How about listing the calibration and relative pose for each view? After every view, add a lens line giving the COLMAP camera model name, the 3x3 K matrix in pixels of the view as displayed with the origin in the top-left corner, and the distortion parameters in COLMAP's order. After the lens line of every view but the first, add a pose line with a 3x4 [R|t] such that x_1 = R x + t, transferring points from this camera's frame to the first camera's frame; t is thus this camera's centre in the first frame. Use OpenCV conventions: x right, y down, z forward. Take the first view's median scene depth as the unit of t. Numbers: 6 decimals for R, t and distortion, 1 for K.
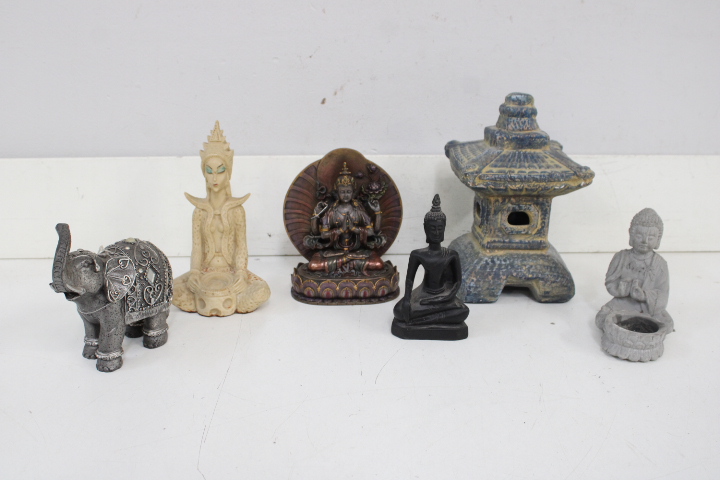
lens RADIAL K [[852.7, 0, 359.5], [0, 852.7, 241.1], [0, 0, 1]] dist [-0.102162, 0.000000]
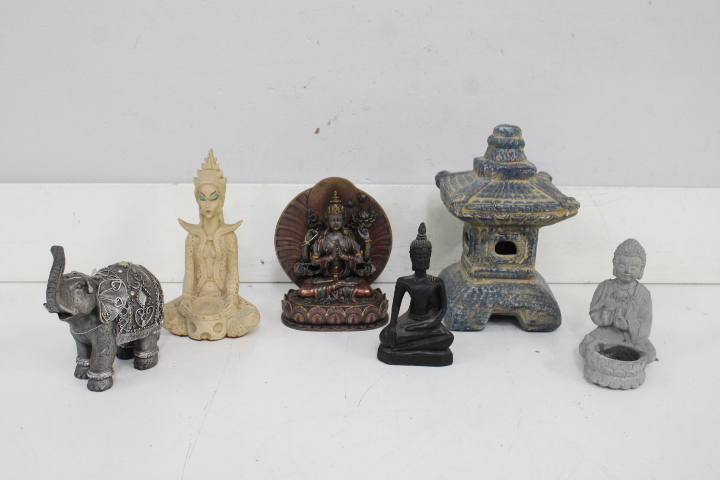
lens RADIAL K [[887.0, 0, 360.8], [0, 887.0, 242.6], [0, 0, 1]] dist [-0.095162, 0.000000]
pose [[0.999868, 0.011922, -0.011068, 0.025817], [-0.012323, 0.999243, -0.036900, 0.008227], [0.010620, 0.037032, 0.999258, -0.059451]]
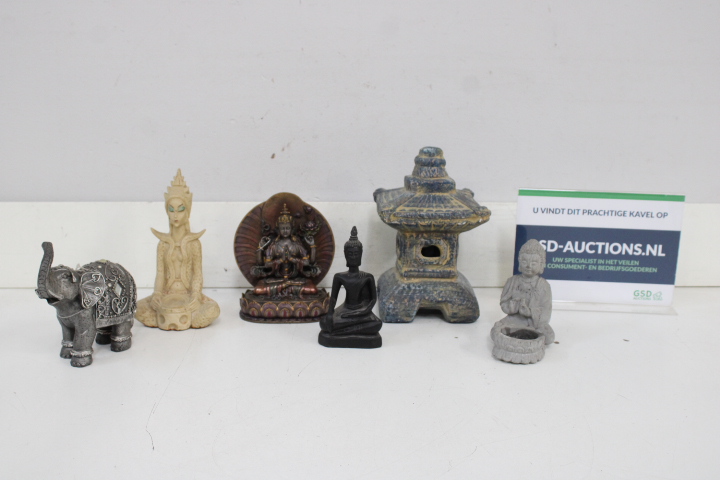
lens RADIAL K [[887.0, 0, 360.5], [0, 887.0, 237.0], [0, 0, 1]] dist [-0.095162, 0.000000]
pose [[0.999988, 0.004613, -0.001878, 0.092289], [-0.004783, 0.994638, -0.103306, 0.082887], [0.001391, 0.103314, 0.994648, -0.237364]]
